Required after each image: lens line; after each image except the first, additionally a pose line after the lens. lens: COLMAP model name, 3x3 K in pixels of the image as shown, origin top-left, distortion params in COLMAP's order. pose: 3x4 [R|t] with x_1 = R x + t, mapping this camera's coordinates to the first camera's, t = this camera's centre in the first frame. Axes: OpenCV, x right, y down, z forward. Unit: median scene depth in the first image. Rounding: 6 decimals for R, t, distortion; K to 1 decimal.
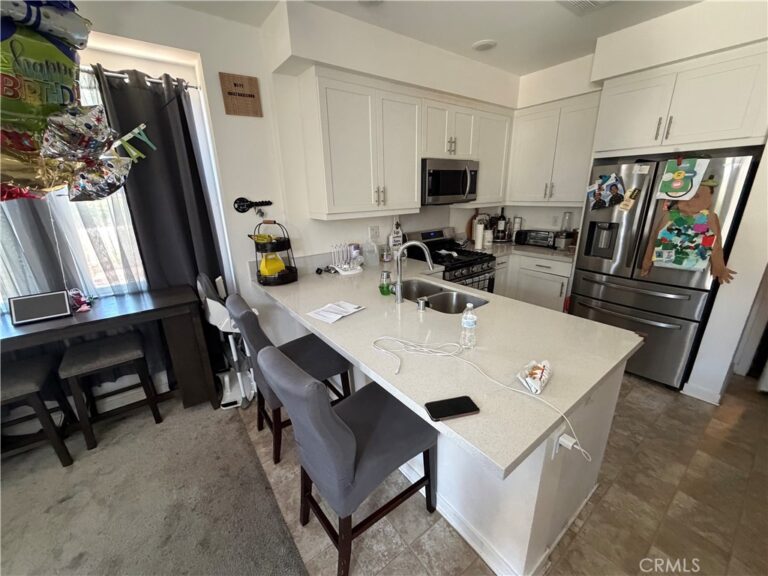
lens RADIAL K [[306.8, 0, 384.1], [0, 306.8, 287.8], [0, 0, 1]] dist [0.000907, -0.000337]
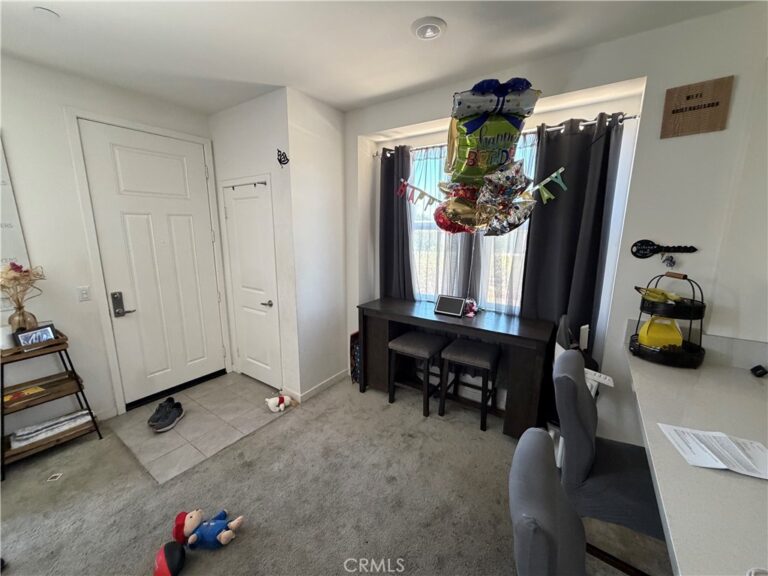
lens RADIAL K [[306.8, 0, 382.3], [0, 306.8, 287.5], [0, 0, 1]] dist [0.000907, -0.000337]
pose [[0.310373, 0.205130, -0.928219, 0.088465], [-0.300541, 0.947531, 0.108905, -0.068120], [0.901856, 0.245167, 0.355738, 0.158918]]
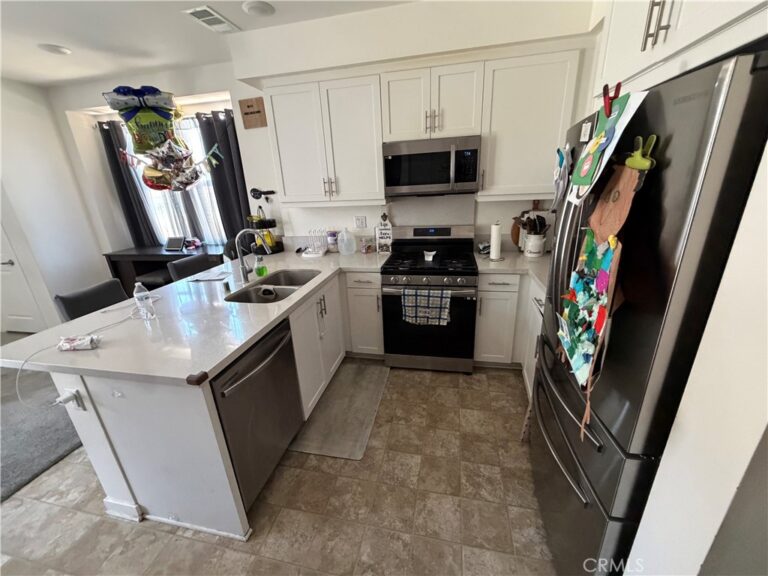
lens RADIAL K [[306.8, 0, 383.6], [0, 306.8, 288.6], [0, 0, 1]] dist [0.000907, -0.000337]
pose [[0.655484, 0.240223, -0.715984, 1.147780], [-0.200317, 0.969406, 0.141860, -0.185808], [0.728157, 0.050437, 0.683552, 0.550529]]
